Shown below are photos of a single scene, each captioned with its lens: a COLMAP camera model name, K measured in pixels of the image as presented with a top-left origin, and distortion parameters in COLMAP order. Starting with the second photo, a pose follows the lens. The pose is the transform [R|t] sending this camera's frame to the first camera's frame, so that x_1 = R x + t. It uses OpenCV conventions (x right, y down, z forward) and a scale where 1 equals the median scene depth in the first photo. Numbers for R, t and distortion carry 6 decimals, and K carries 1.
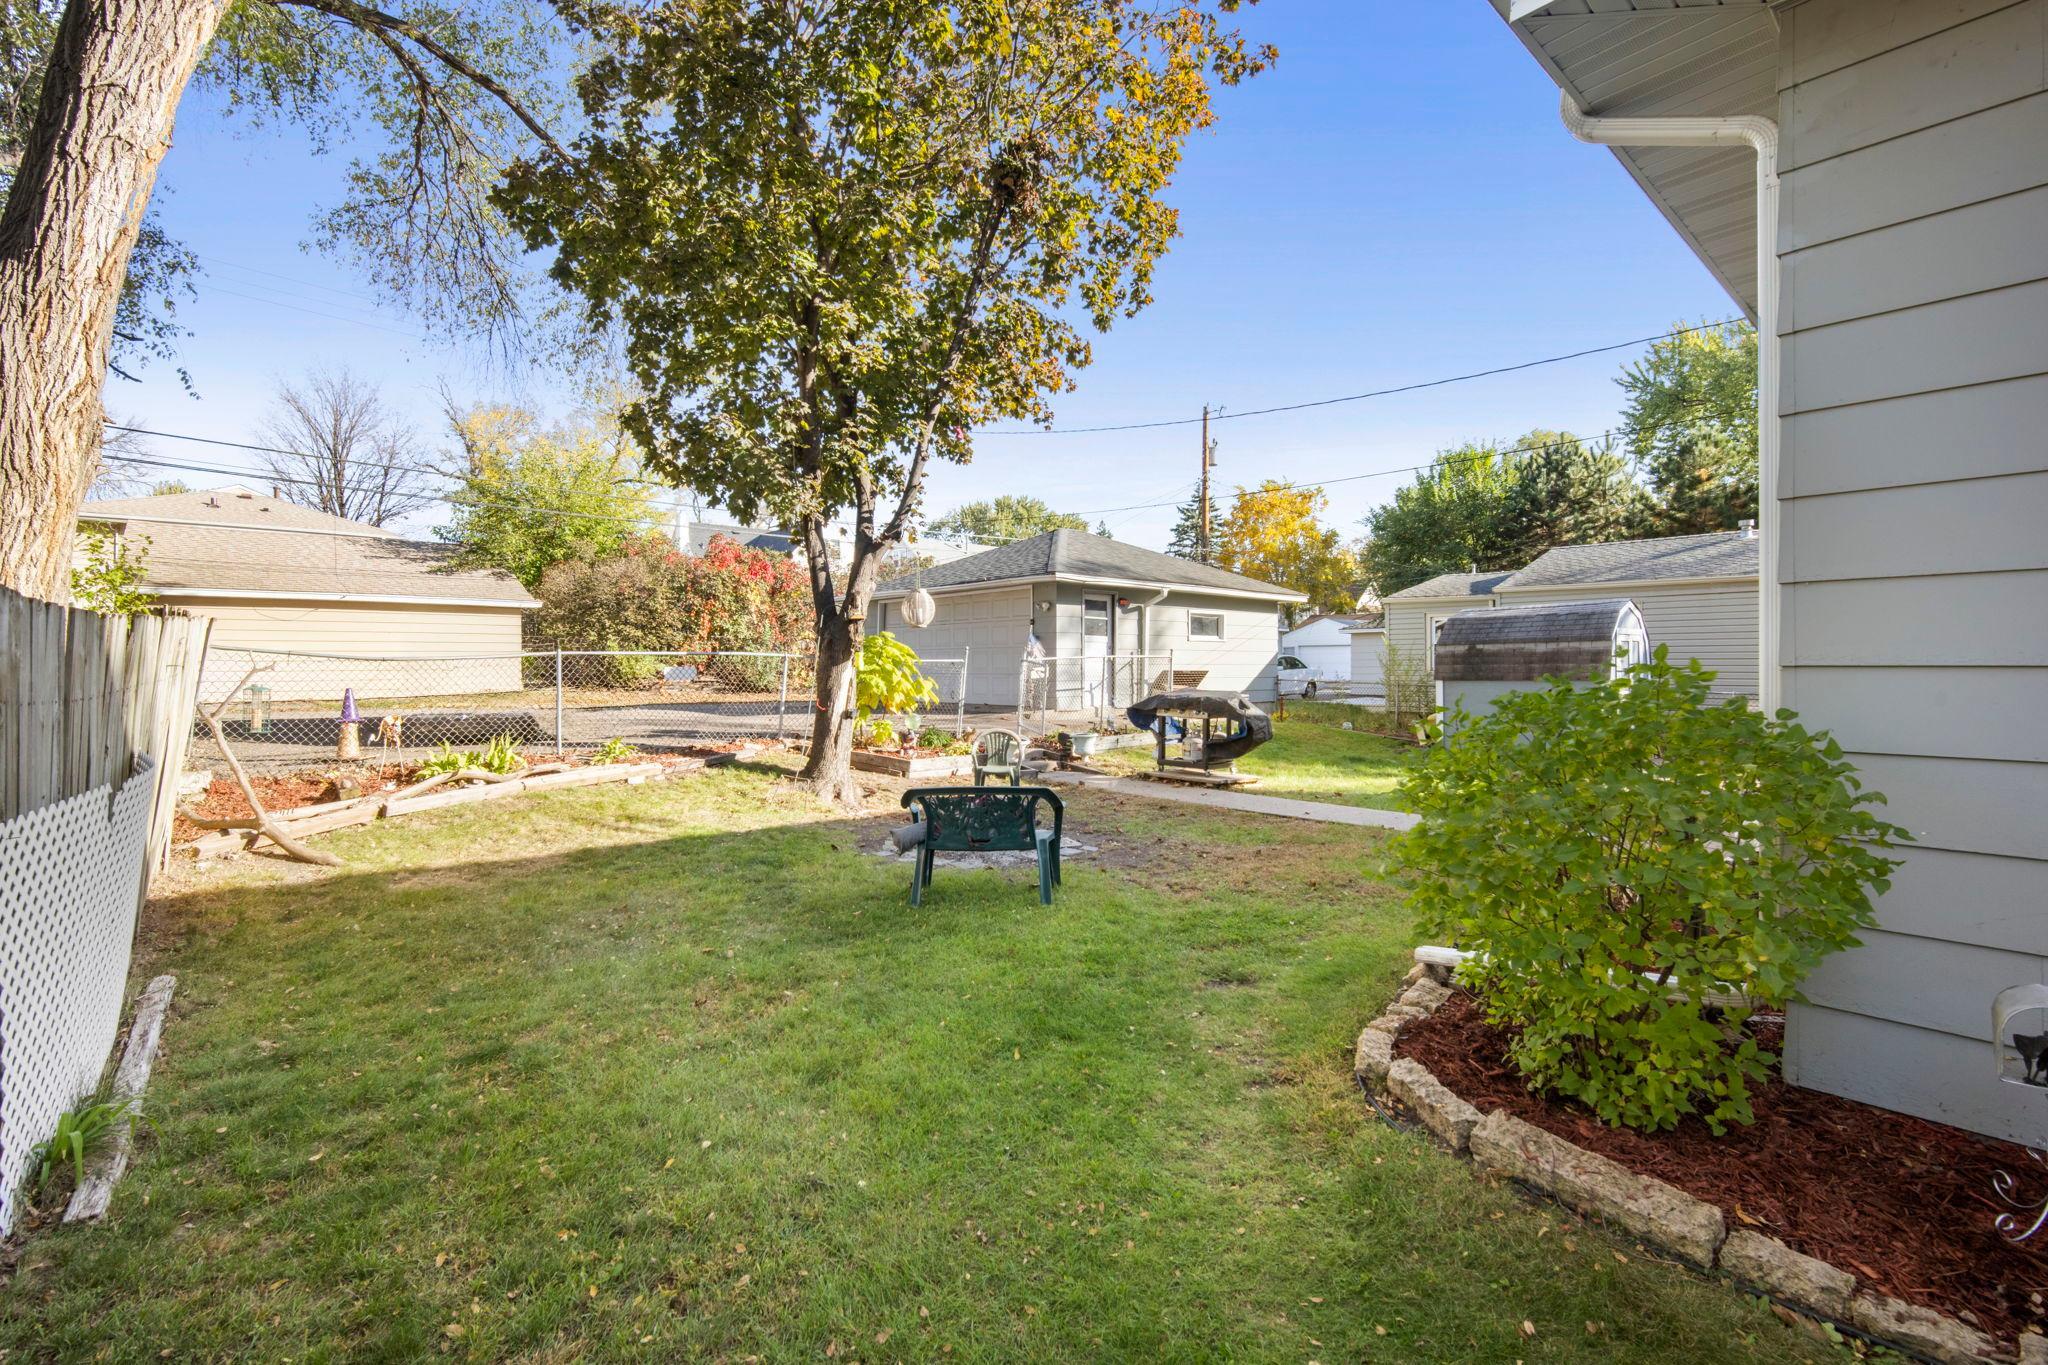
lens RADIAL K [[888.9, 0, 1026.8], [0, 888.9, 668.5], [0, 0, 1]] dist [-0.011088, -0.000115]
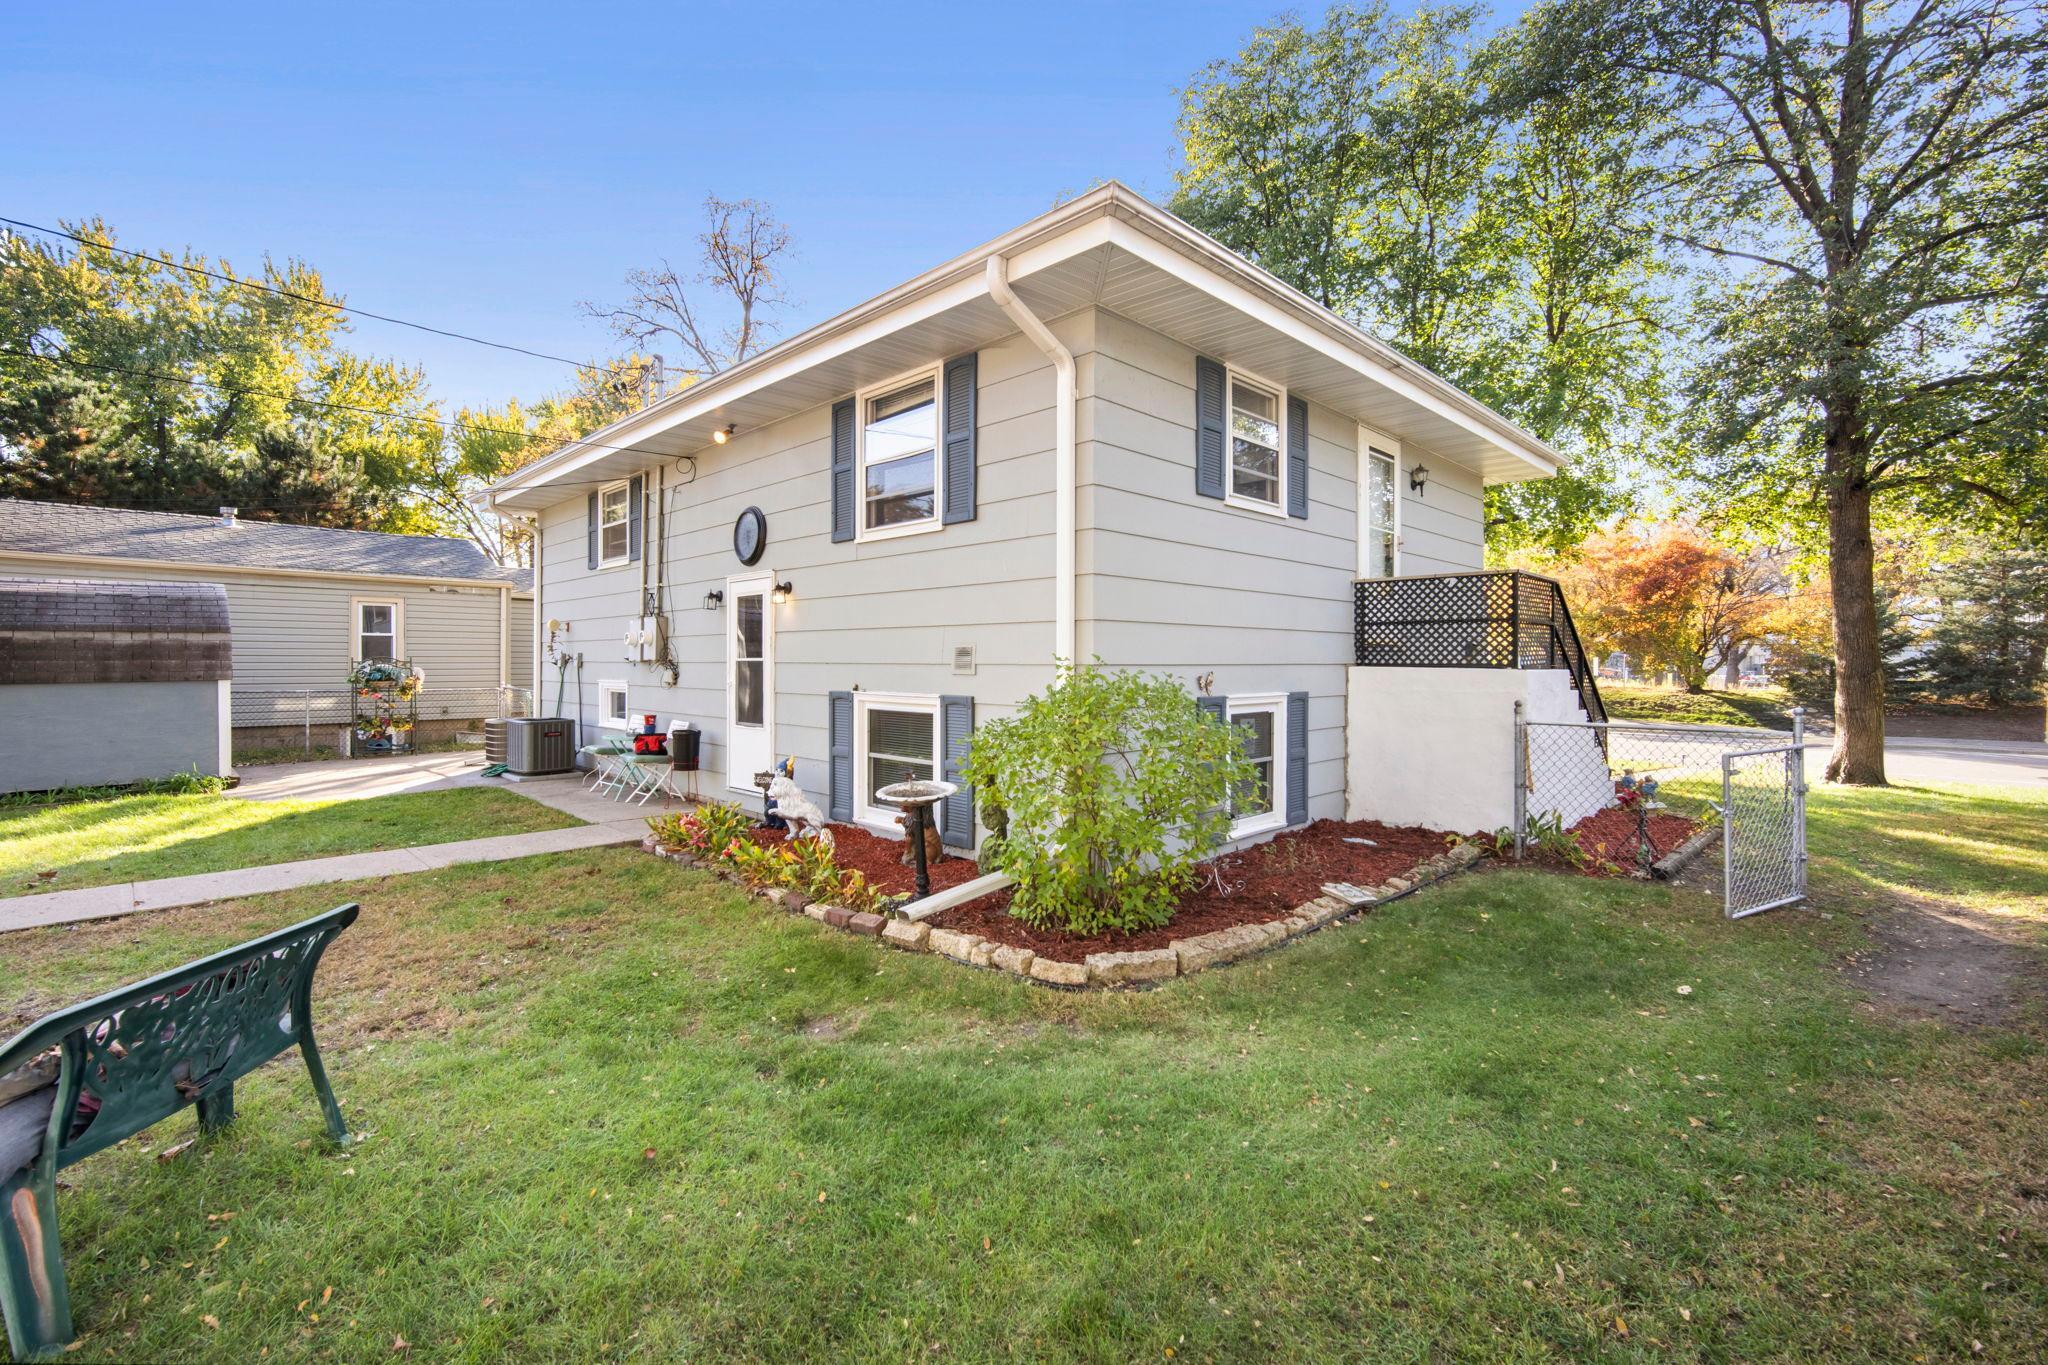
lens RADIAL K [[888.9, 0, 1029.5], [0, 888.9, 677.3], [0, 0, 1]] dist [-0.011088, -0.000115]
pose [[-0.068197, -0.011116, 0.997610, -0.218586], [0.001063, 0.999937, 0.011215, 0.001574], [-0.997671, 0.001825, -0.068180, 0.288562]]
